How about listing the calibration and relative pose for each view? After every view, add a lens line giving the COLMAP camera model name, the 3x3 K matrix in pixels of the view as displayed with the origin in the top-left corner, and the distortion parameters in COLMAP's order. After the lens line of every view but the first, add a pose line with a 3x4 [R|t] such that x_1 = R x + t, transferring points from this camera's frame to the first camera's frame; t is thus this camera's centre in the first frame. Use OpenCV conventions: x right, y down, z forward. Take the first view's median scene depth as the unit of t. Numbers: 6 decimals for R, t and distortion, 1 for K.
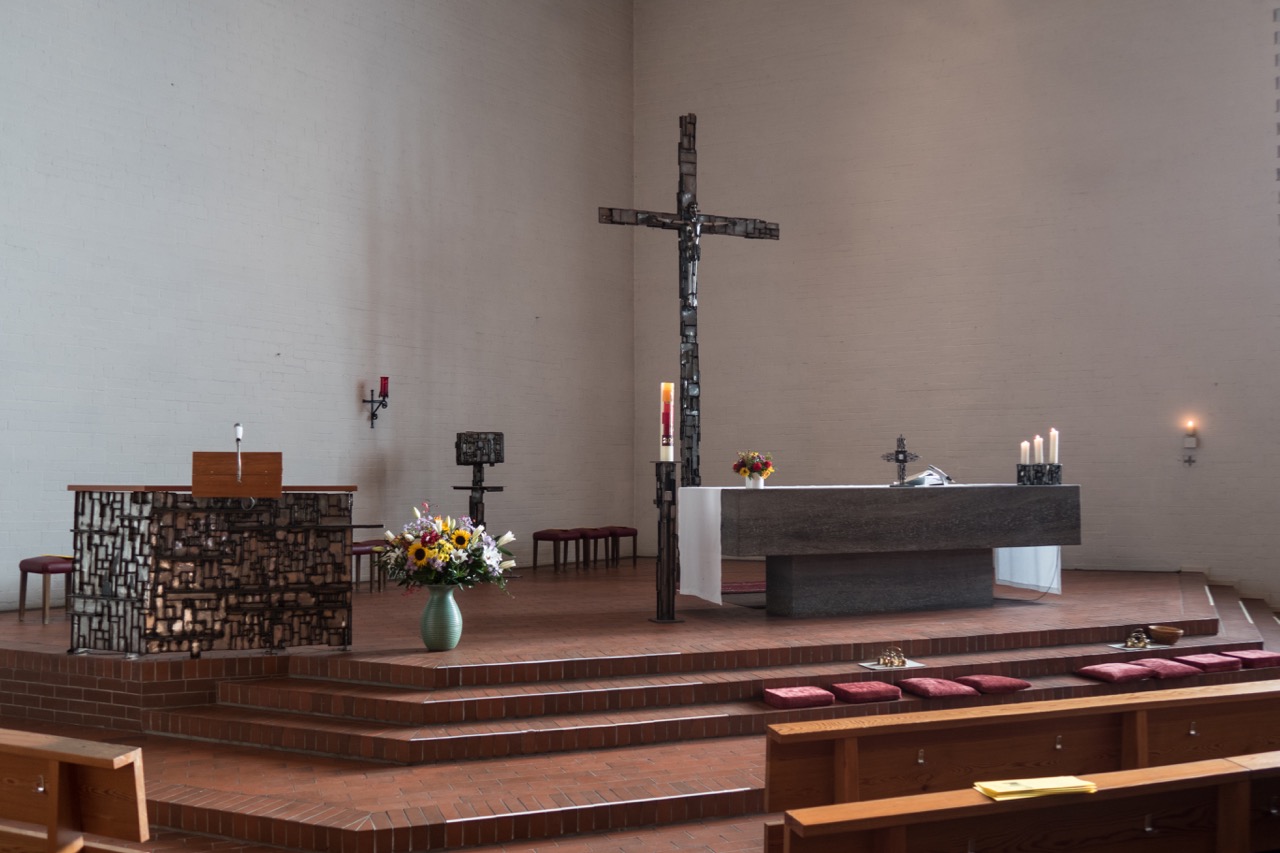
lens RADIAL K [[1141.3, 0, 640.0], [0, 1141.3, 426.5], [0, 0, 1]] dist [-0.001220, 0.005268]
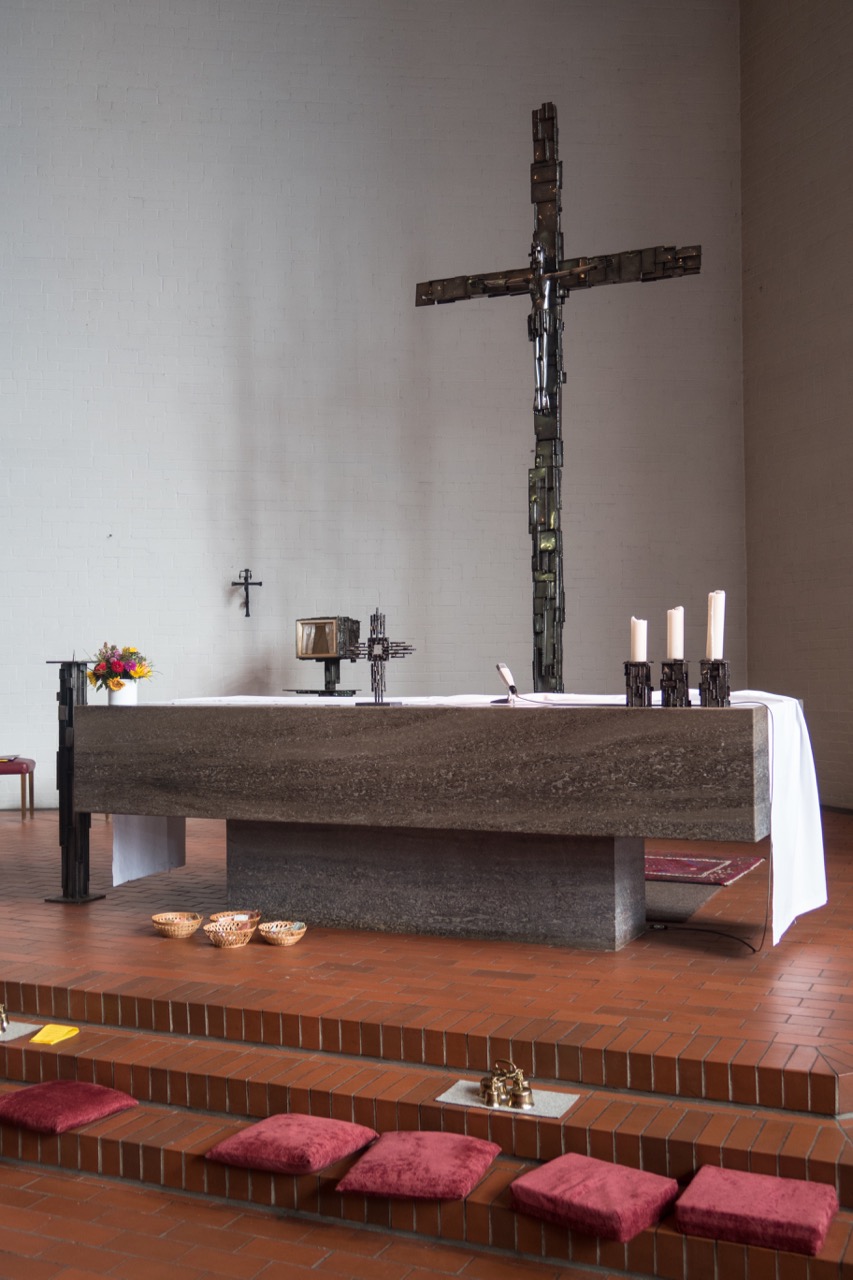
lens RADIAL K [[1319.1, 0, 426.5], [0, 1319.1, 640.0], [0, 0, 1]] dist [0.005161, 0.011648]
pose [[0.704674, -0.015931, -0.709352, 0.673370], [0.034817, 0.999320, 0.012144, 0.014768], [0.708676, -0.033255, 0.704750, 0.562484]]
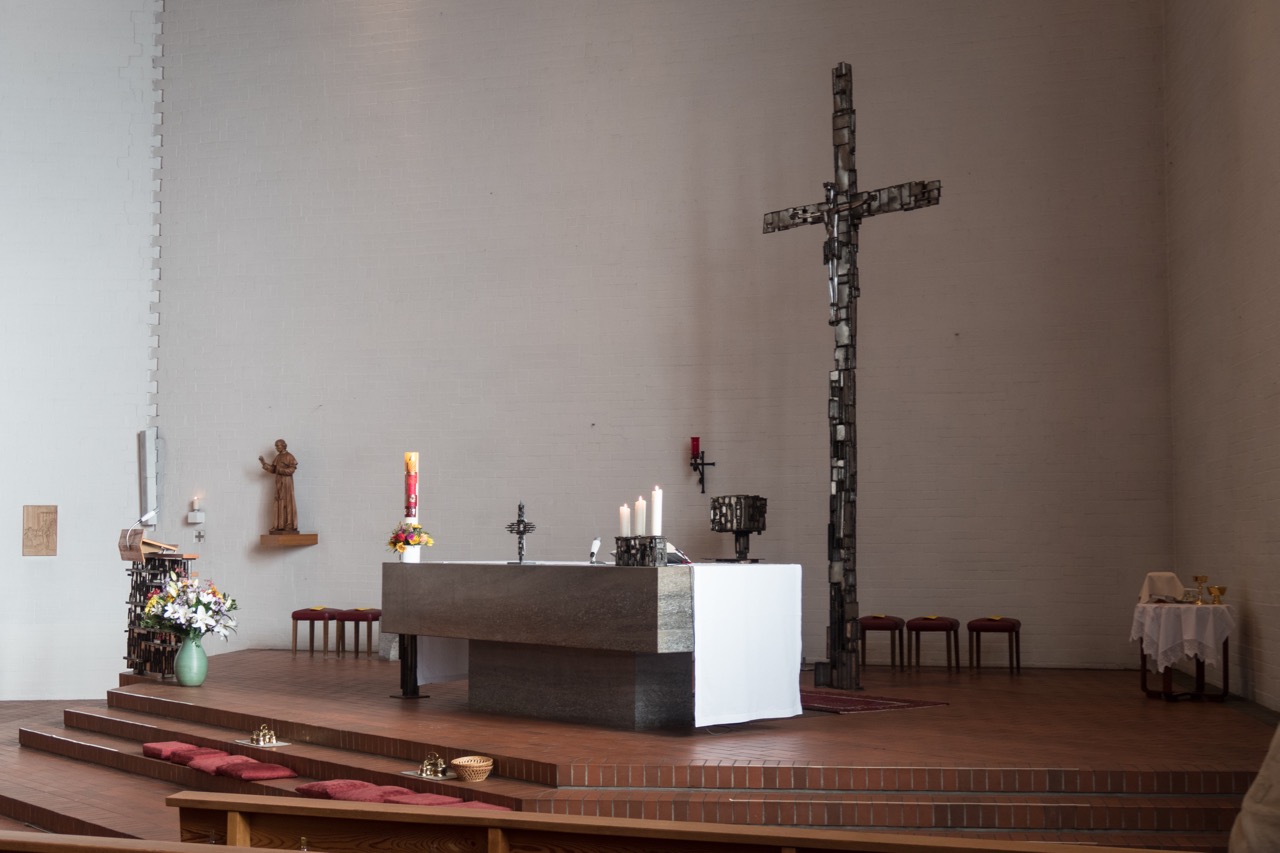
lens RADIAL K [[1782.5, 0, 646.8], [0, 1782.5, 430.2], [0, 0, 1]] dist [0.042653, 0.017991]
pose [[0.308669, -0.052960, -0.949694, 1.446969], [0.036970, 0.998362, -0.043658, 0.015688], [0.950451, -0.021634, 0.310122, 0.673263]]
